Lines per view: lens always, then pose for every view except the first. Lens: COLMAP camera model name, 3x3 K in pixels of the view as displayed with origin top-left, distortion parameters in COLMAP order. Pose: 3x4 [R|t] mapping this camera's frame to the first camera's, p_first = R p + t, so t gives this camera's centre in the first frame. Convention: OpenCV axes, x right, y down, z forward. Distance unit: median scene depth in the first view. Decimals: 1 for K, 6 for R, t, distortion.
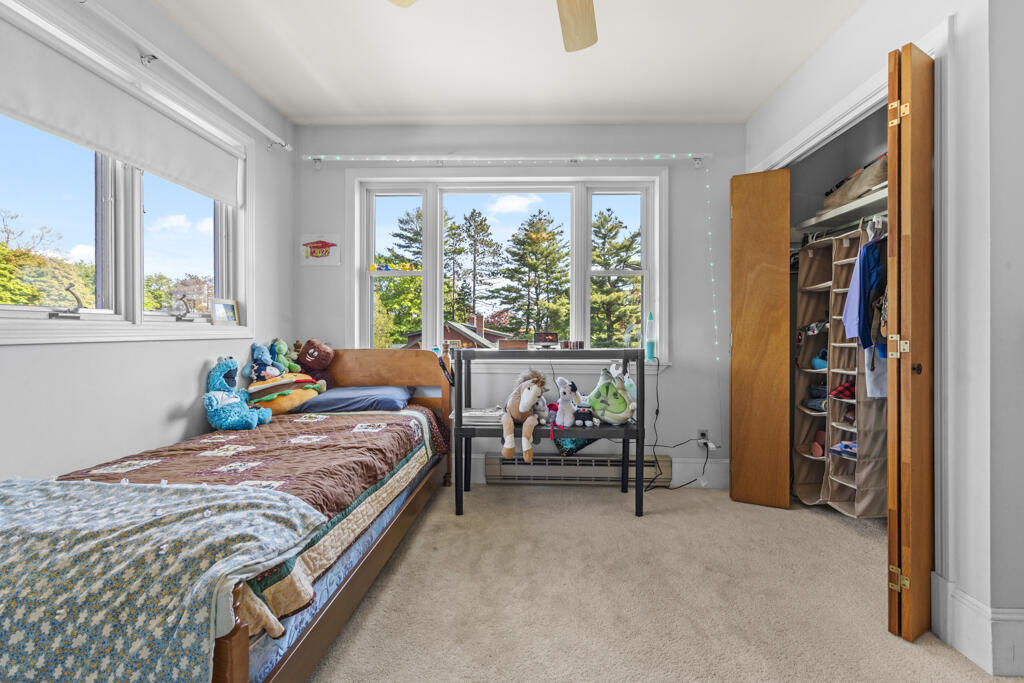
lens RADIAL K [[420.8, 0, 515.5], [0, 420.8, 335.5], [0, 0, 1]] dist [-0.001090, 0.000419]
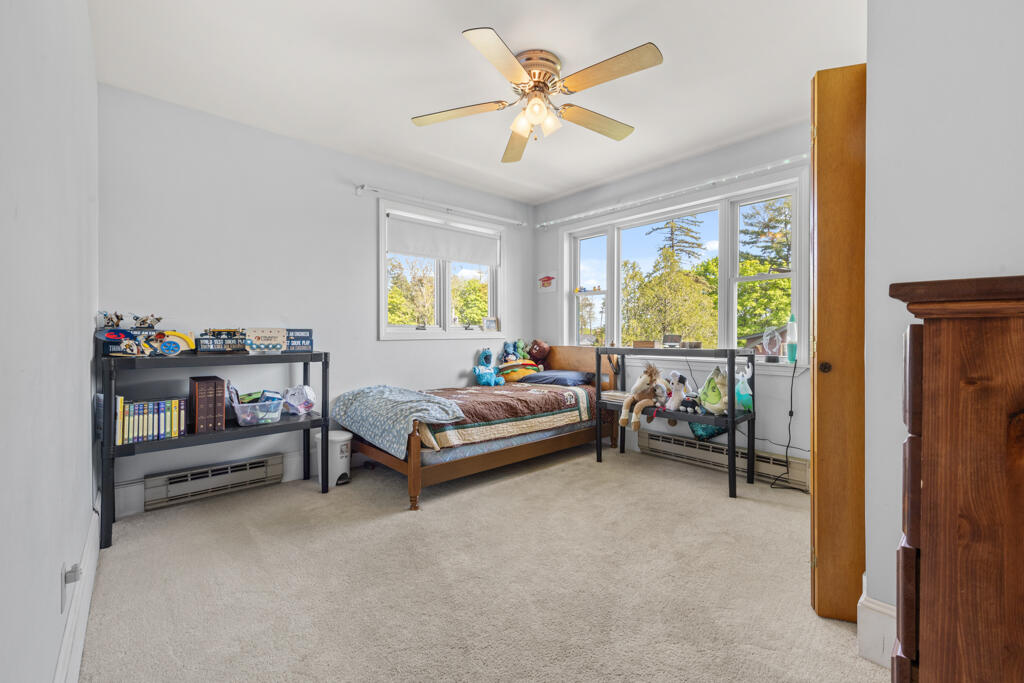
lens RADIAL K [[420.8, 0, 519.6], [0, 420.8, 339.8], [0, 0, 1]] dist [-0.001090, 0.000419]
pose [[0.696701, 0.006101, -0.717335, 0.681837], [-0.003362, 0.999981, 0.005240, 0.002458], [0.717353, -0.001239, 0.696708, -0.187576]]
